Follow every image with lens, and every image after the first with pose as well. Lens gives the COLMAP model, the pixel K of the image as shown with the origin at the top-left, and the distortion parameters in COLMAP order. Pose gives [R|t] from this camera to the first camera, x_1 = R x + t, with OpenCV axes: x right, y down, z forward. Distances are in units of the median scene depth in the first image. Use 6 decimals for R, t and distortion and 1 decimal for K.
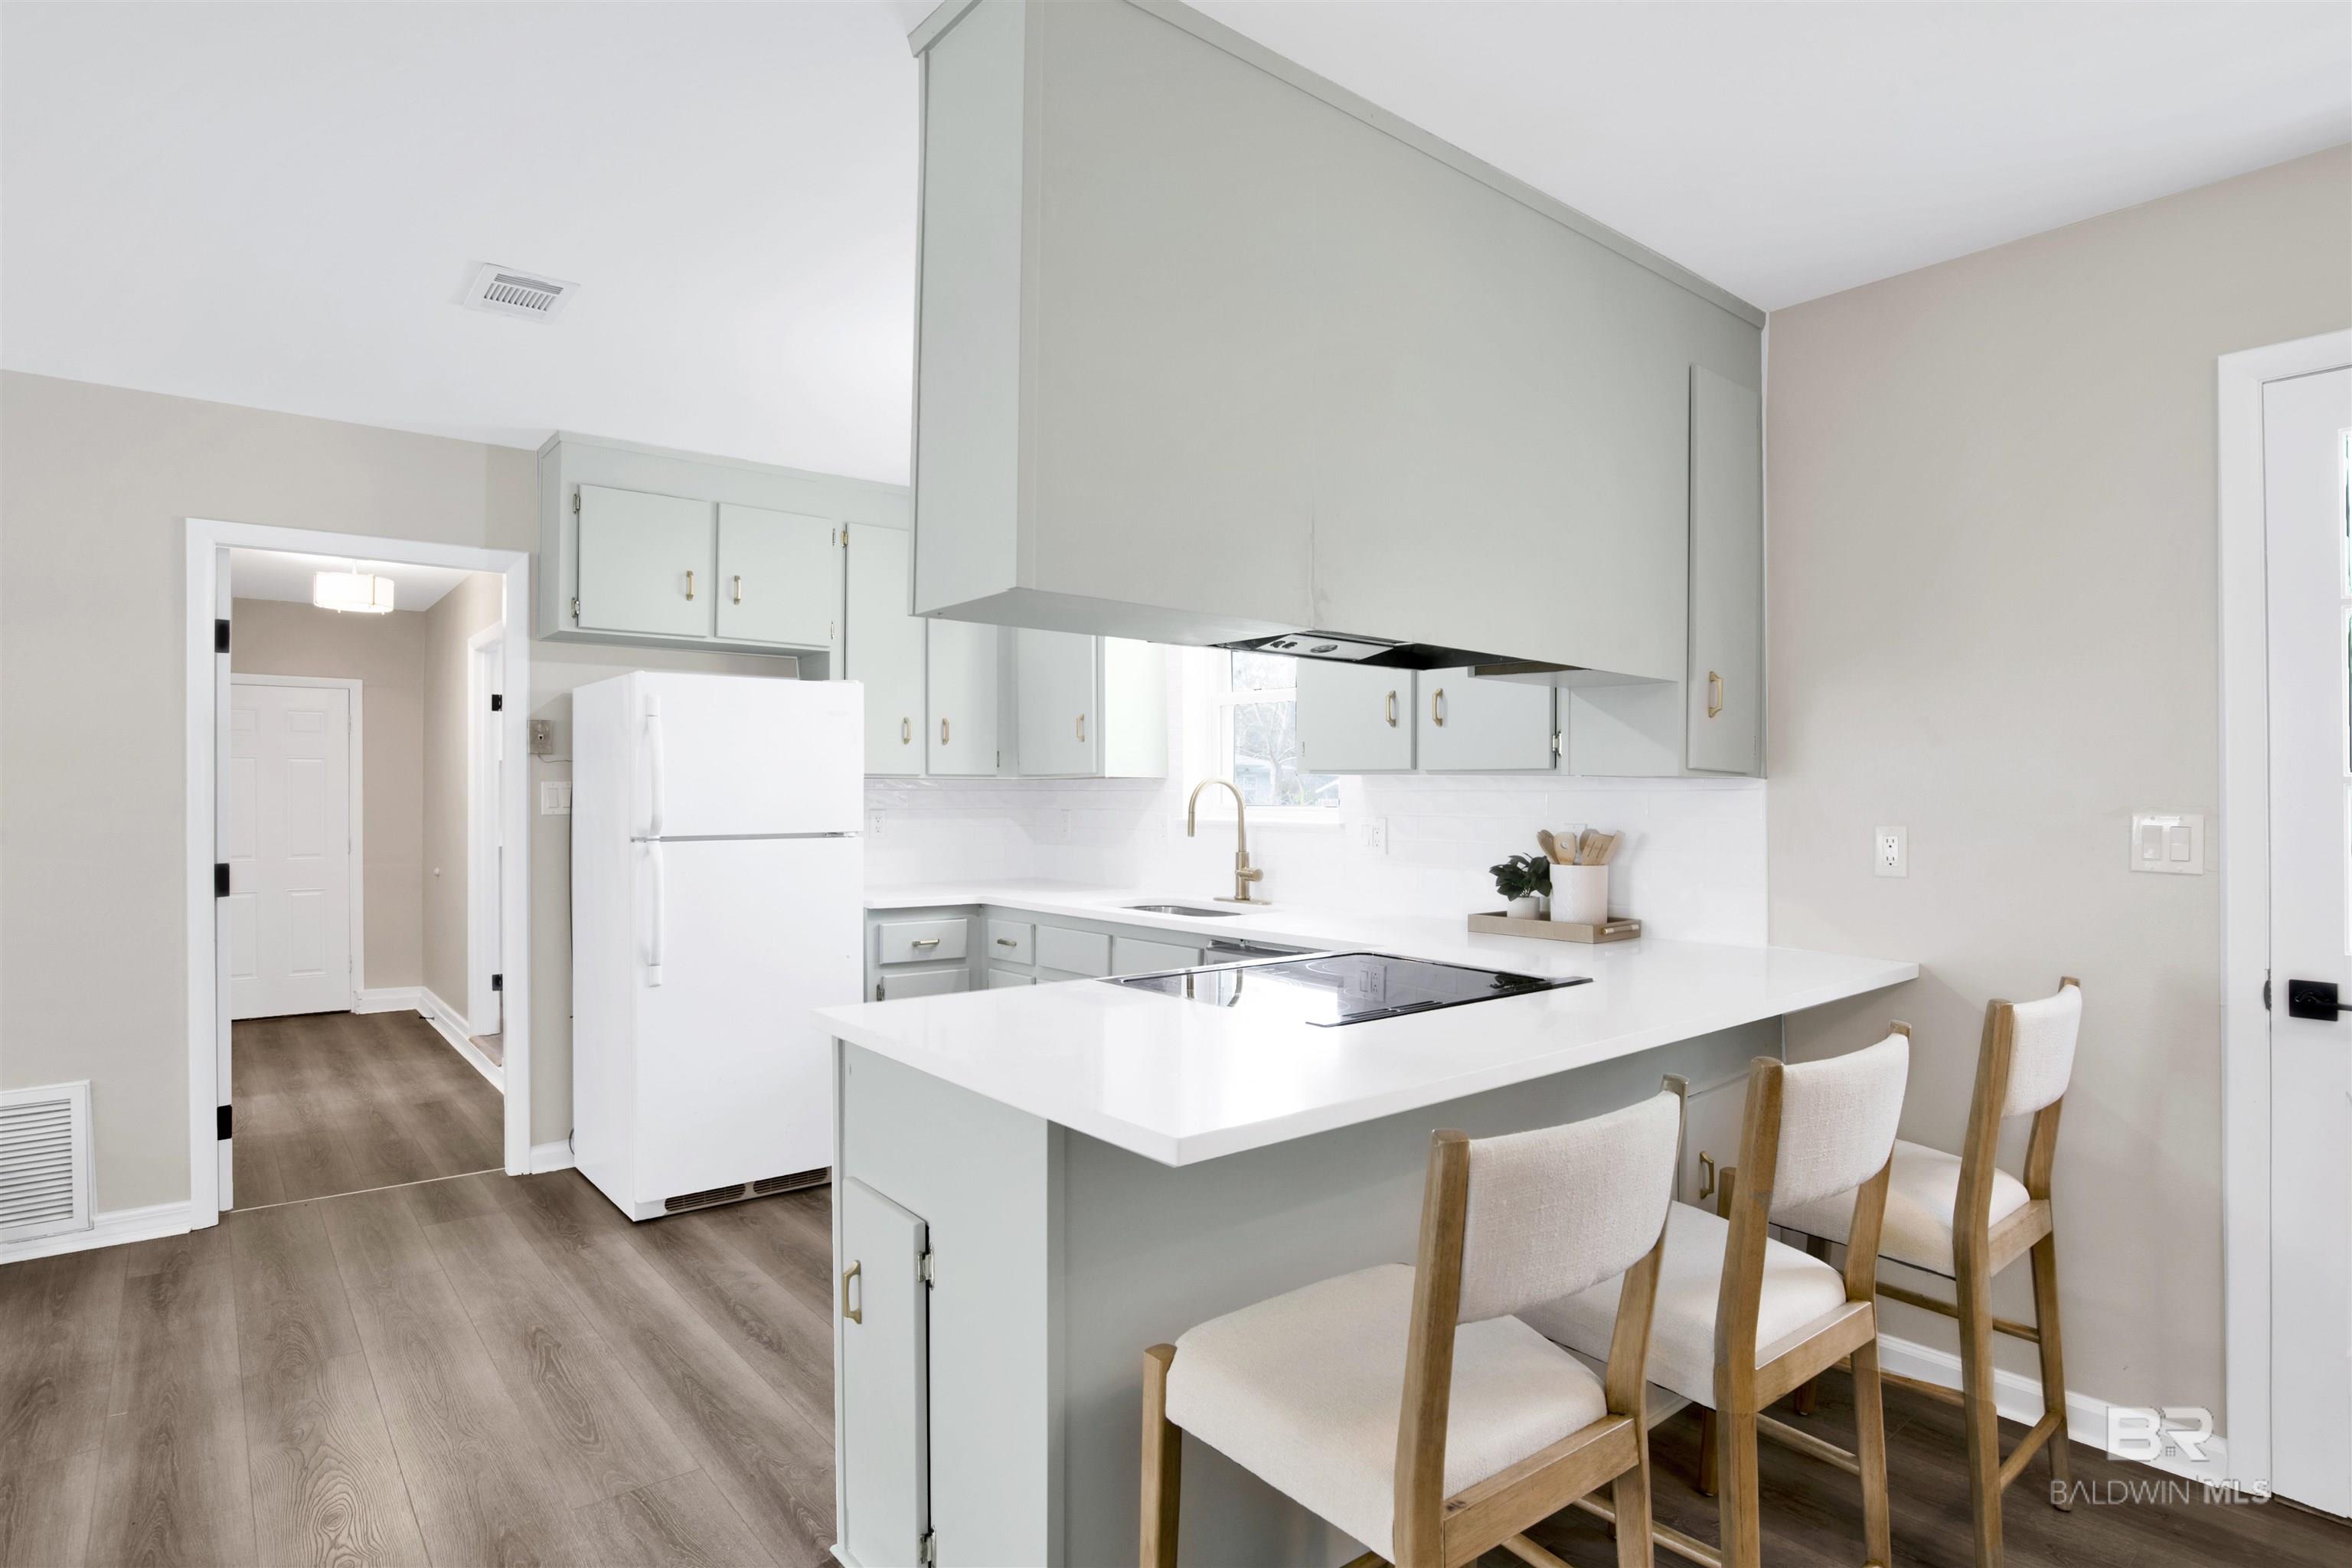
lens RADIAL K [[1262.5, 0, 1173.9], [0, 1262.5, 788.1], [0, 0, 1]] dist [-0.062558, 0.018617]
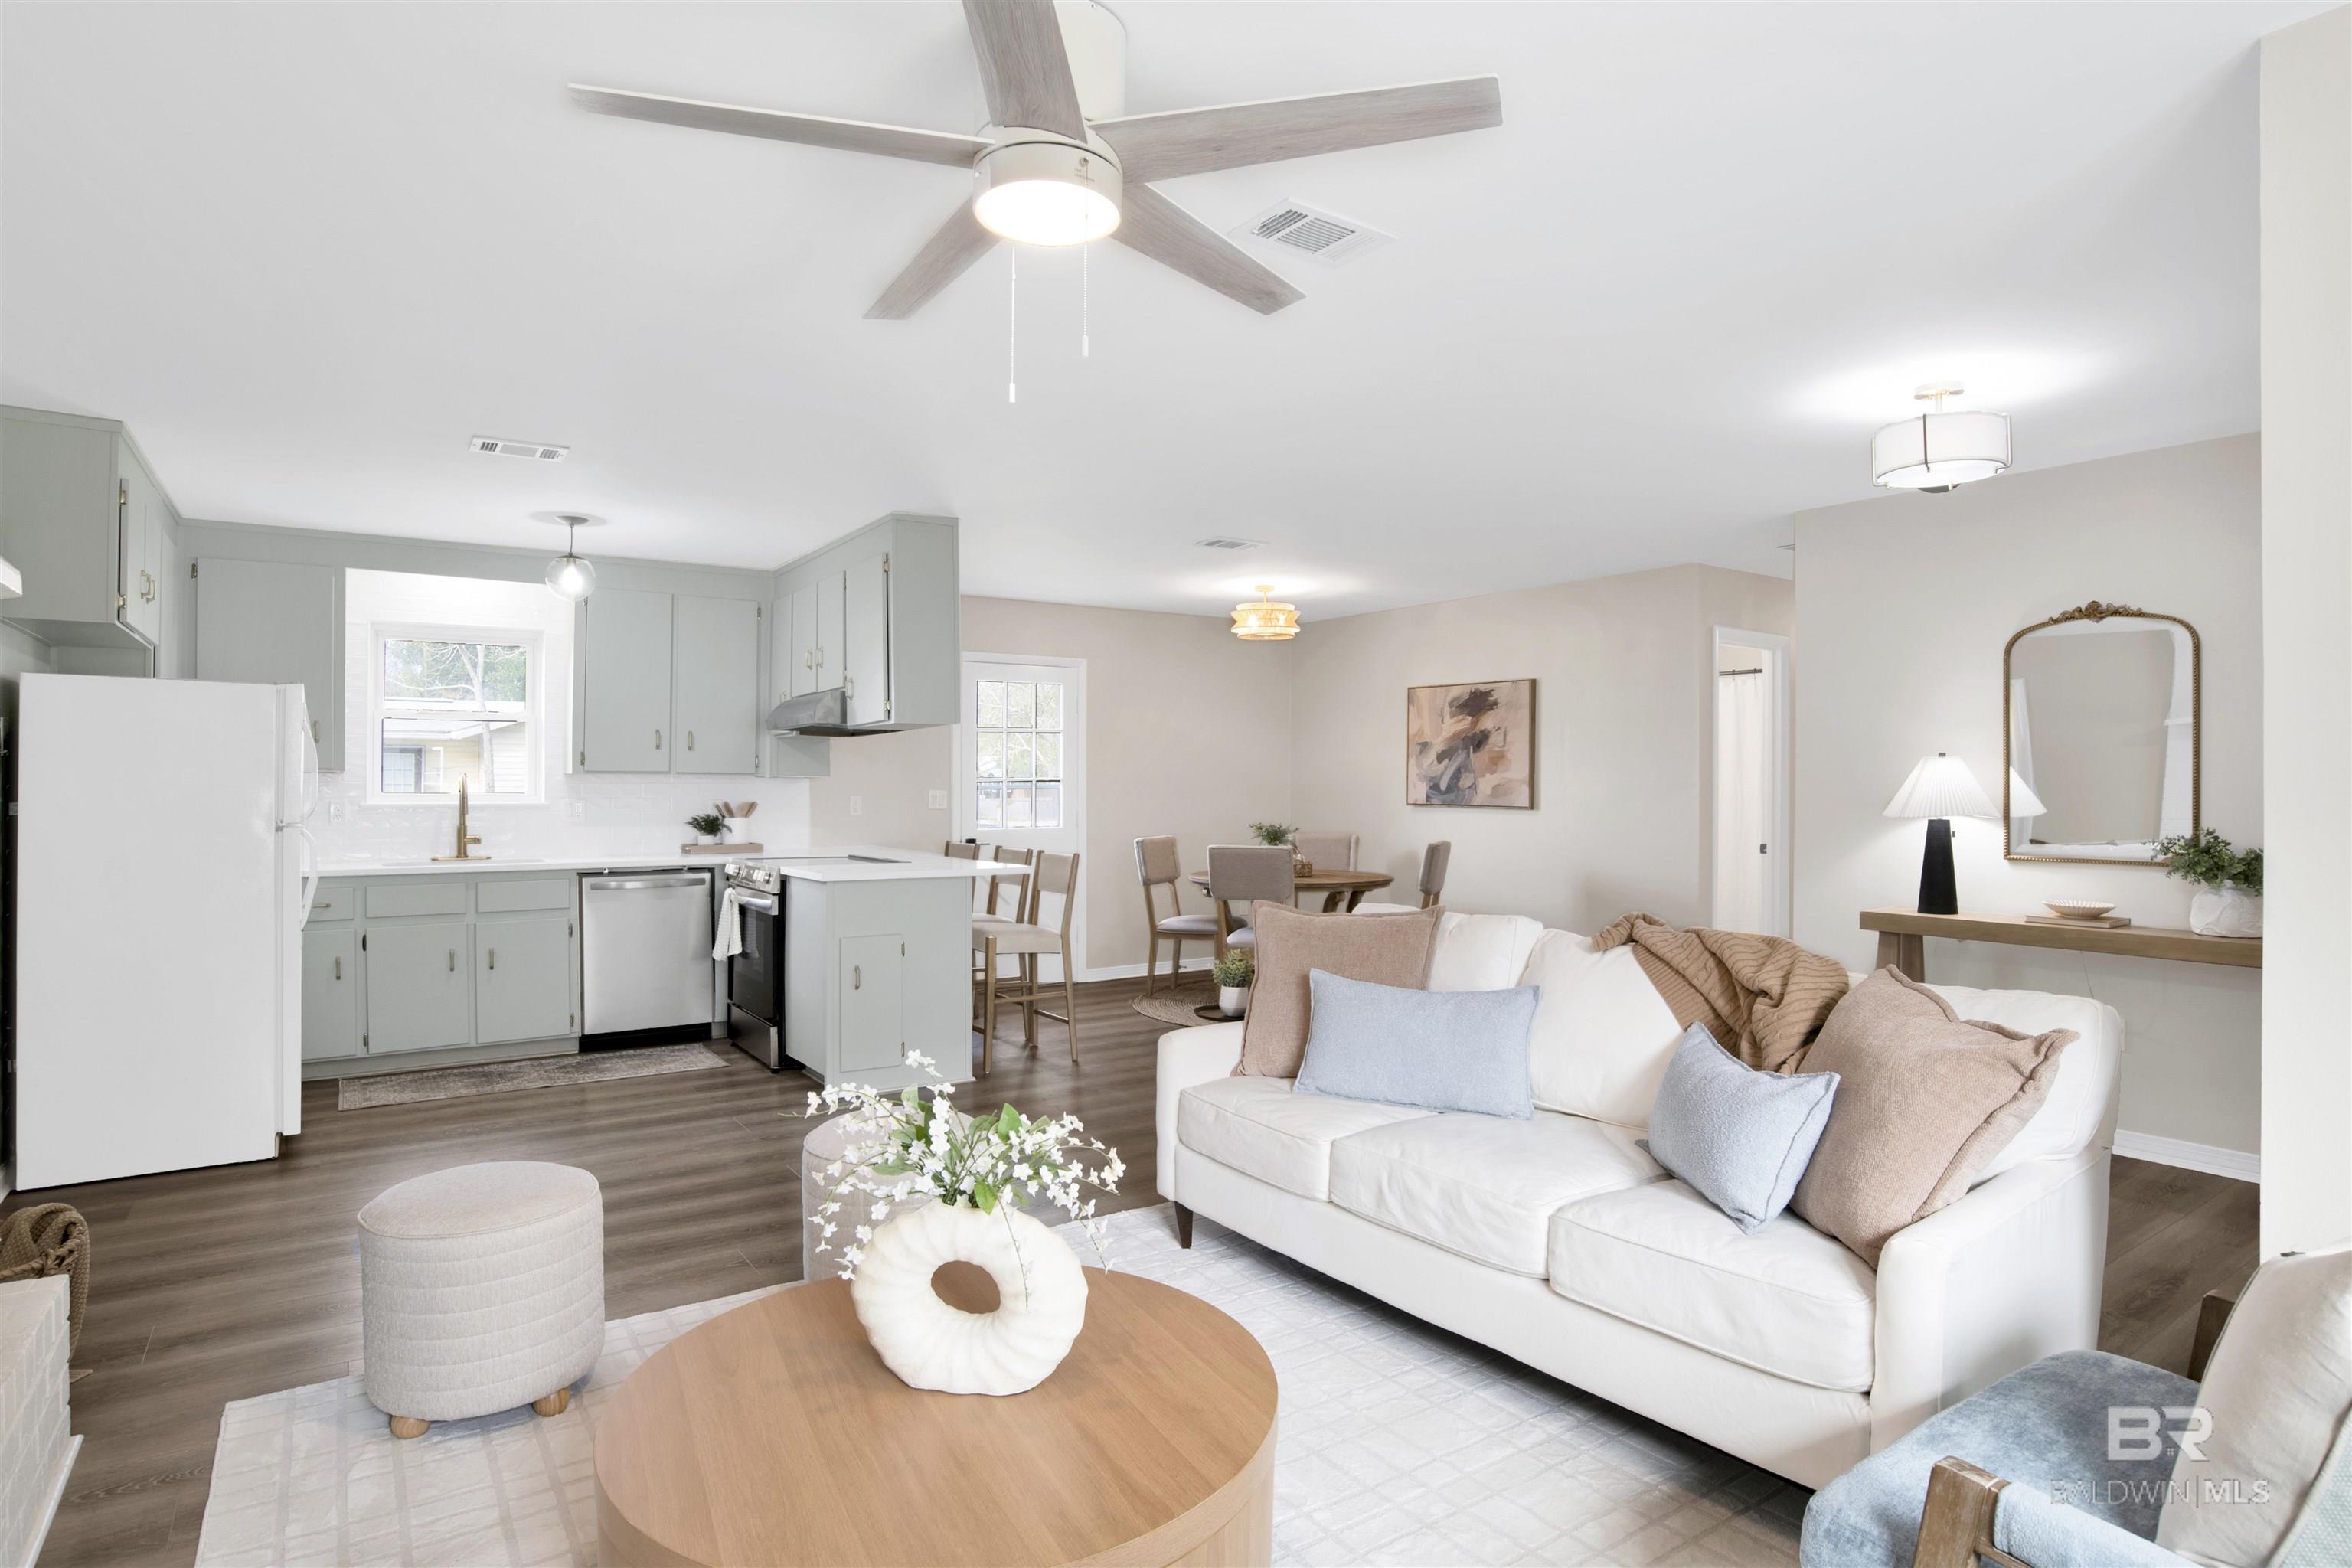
lens RADIAL K [[1262.5, 0, 1186.3], [0, 1262.5, 785.0], [0, 0, 1]] dist [-0.062558, 0.018617]
pose [[0.069520, 0.000980, 0.997580, -1.698346], [-0.005937, 0.999982, -0.000568, 0.000474], [-0.997563, -0.005883, 0.069525, 0.080376]]
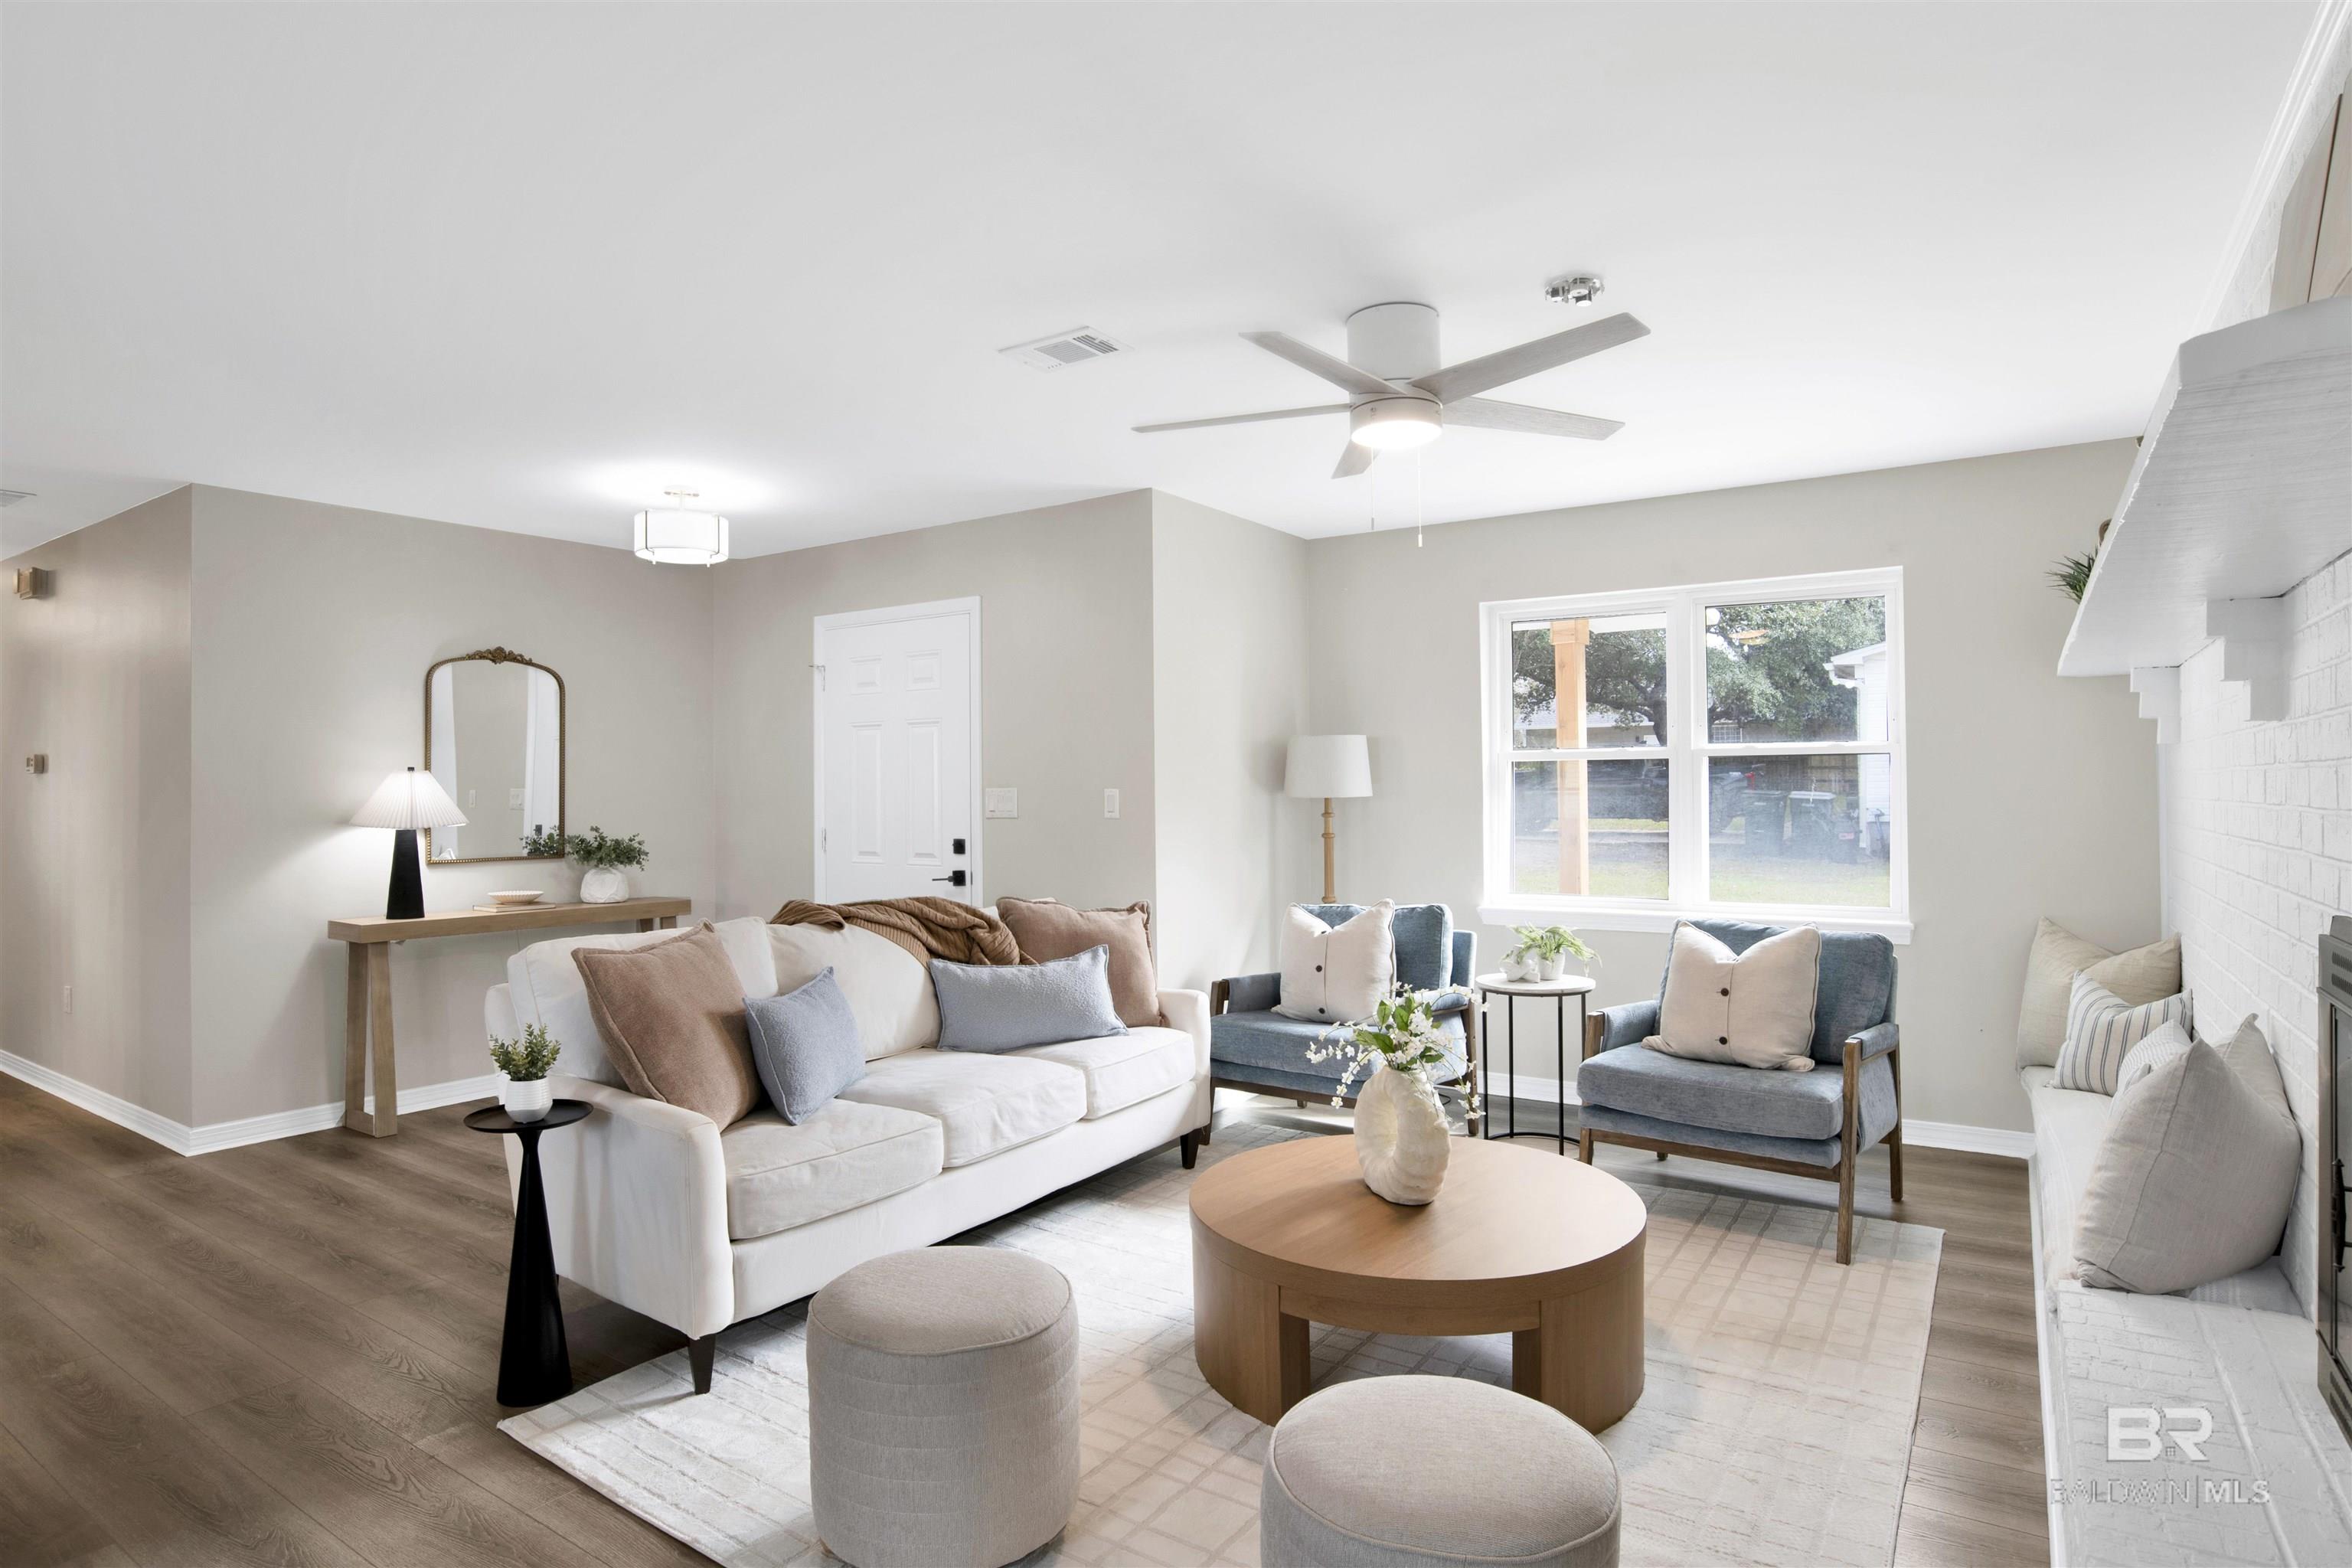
lens RADIAL K [[1262.5, 0, 1188.7], [0, 1262.5, 789.7], [0, 0, 1]] dist [-0.062558, 0.018617]
pose [[-0.952160, 0.009230, -0.305460, -0.709974], [0.011973, 0.999903, -0.007108, 0.007551], [0.305364, -0.010426, -0.952178, 1.010536]]
